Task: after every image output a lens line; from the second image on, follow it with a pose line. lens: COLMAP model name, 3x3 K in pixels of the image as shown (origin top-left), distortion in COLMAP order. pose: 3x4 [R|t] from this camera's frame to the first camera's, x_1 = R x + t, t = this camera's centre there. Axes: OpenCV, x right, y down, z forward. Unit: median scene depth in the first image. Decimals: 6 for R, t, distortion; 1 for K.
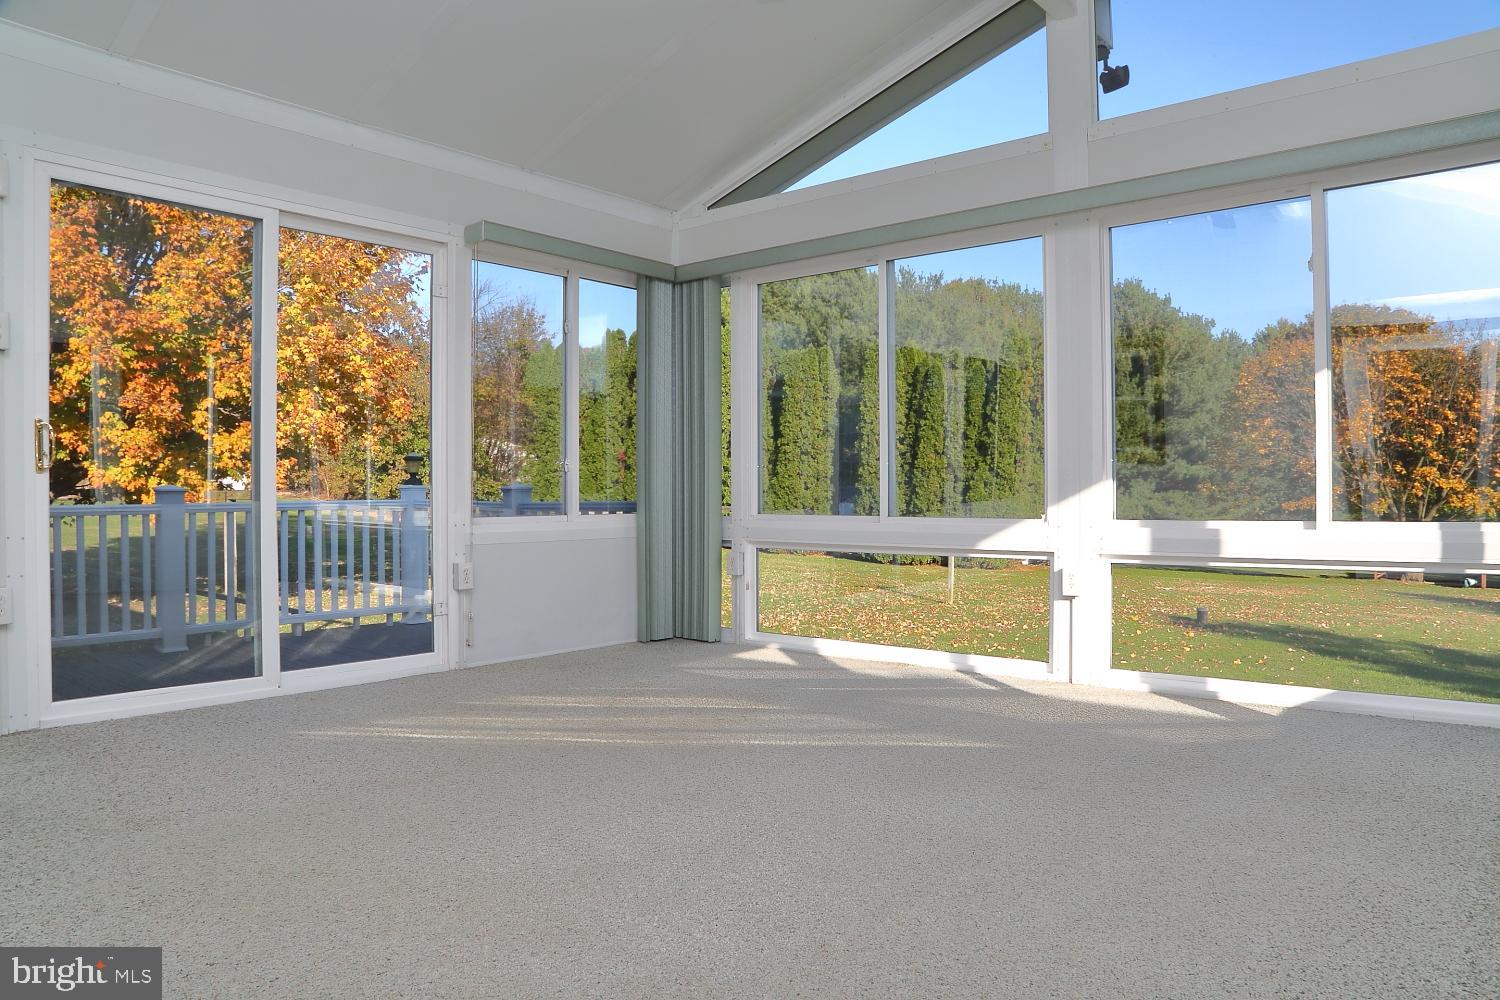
lens RADIAL K [[1018.8, 0, 755.3], [0, 1018.8, 508.4], [0, 0, 1]] dist [-0.130937, 0.073659]
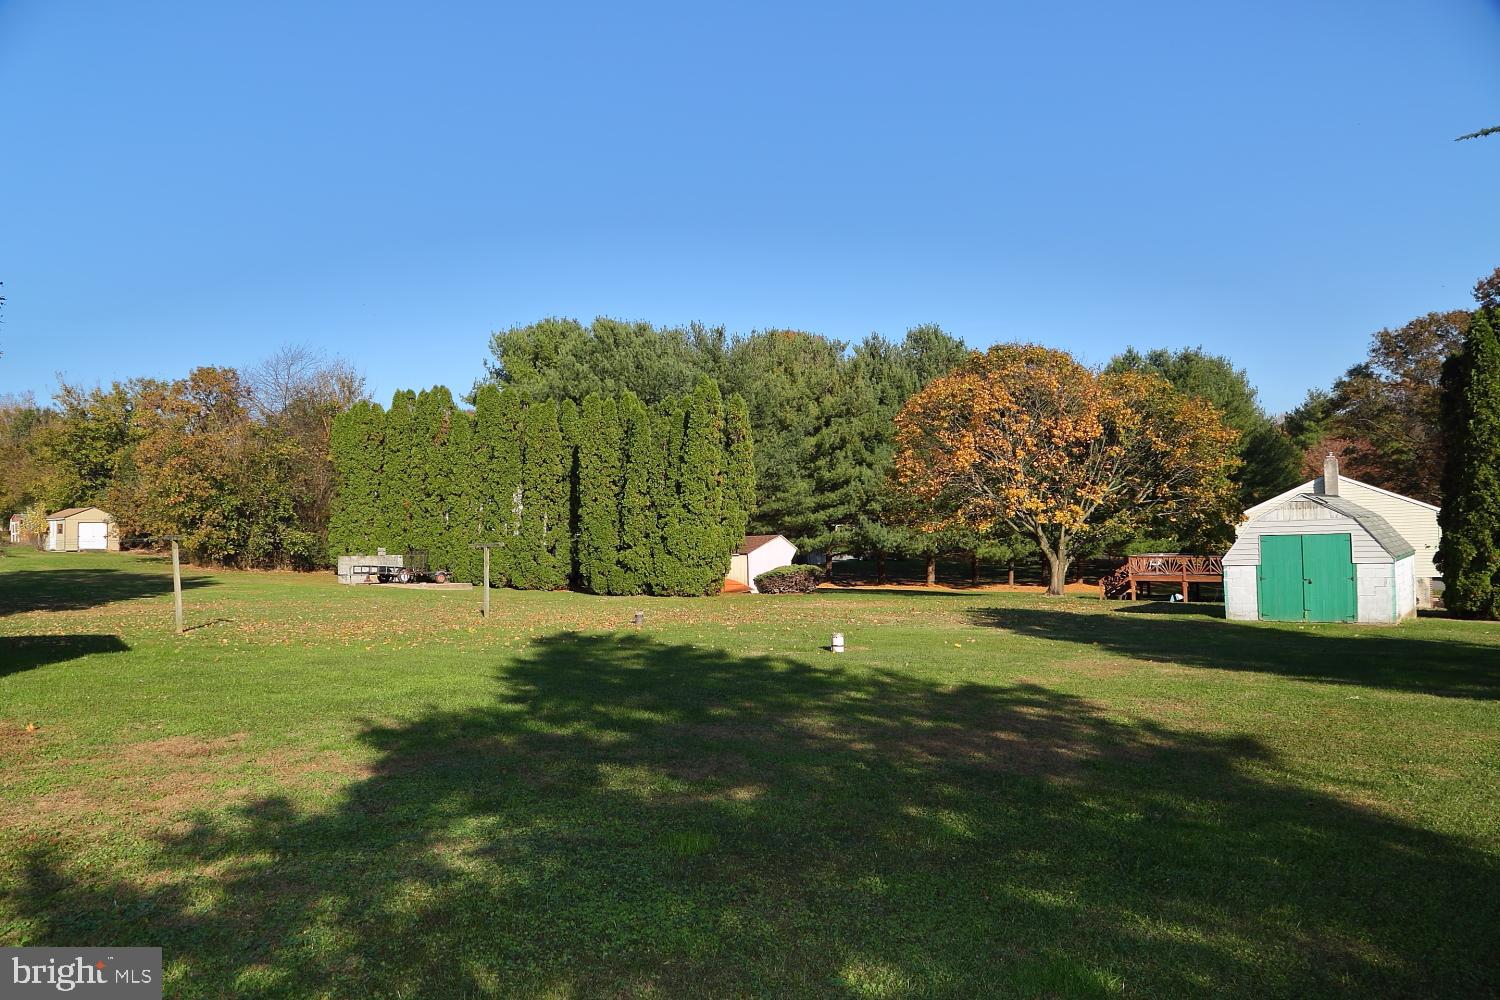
lens RADIAL K [[1018.8, 0, 755.3], [0, 1018.8, 508.4], [0, 0, 1]] dist [-0.130937, 0.073659]
pose [[0.999376, -0.029803, 0.018939, 0.273703], [0.030701, 0.998325, -0.049044, 0.019411], [-0.017445, 0.049595, 0.998617, -0.099457]]
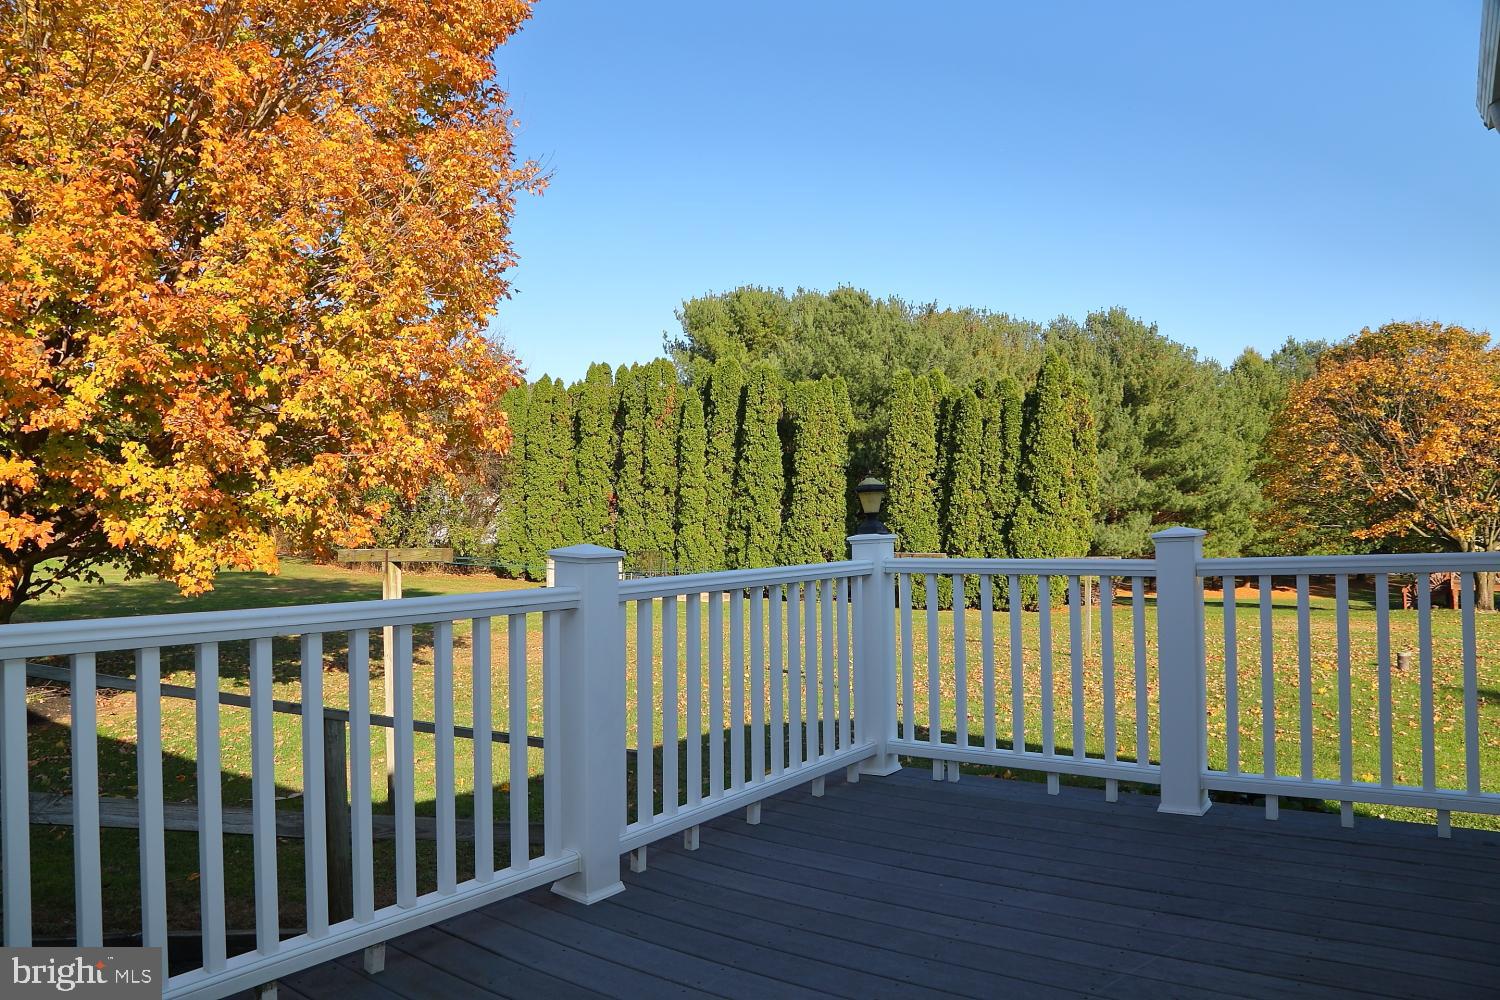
lens RADIAL K [[1026.3, 0, 755.8], [0, 1026.3, 494.9], [0, 0, 1]] dist [-0.113578, 0.074283]
pose [[0.997093, -0.019933, 0.073543, -0.086781], [0.023897, 0.998286, -0.053418, -0.003190], [-0.072353, 0.055020, 0.995860, 0.080010]]
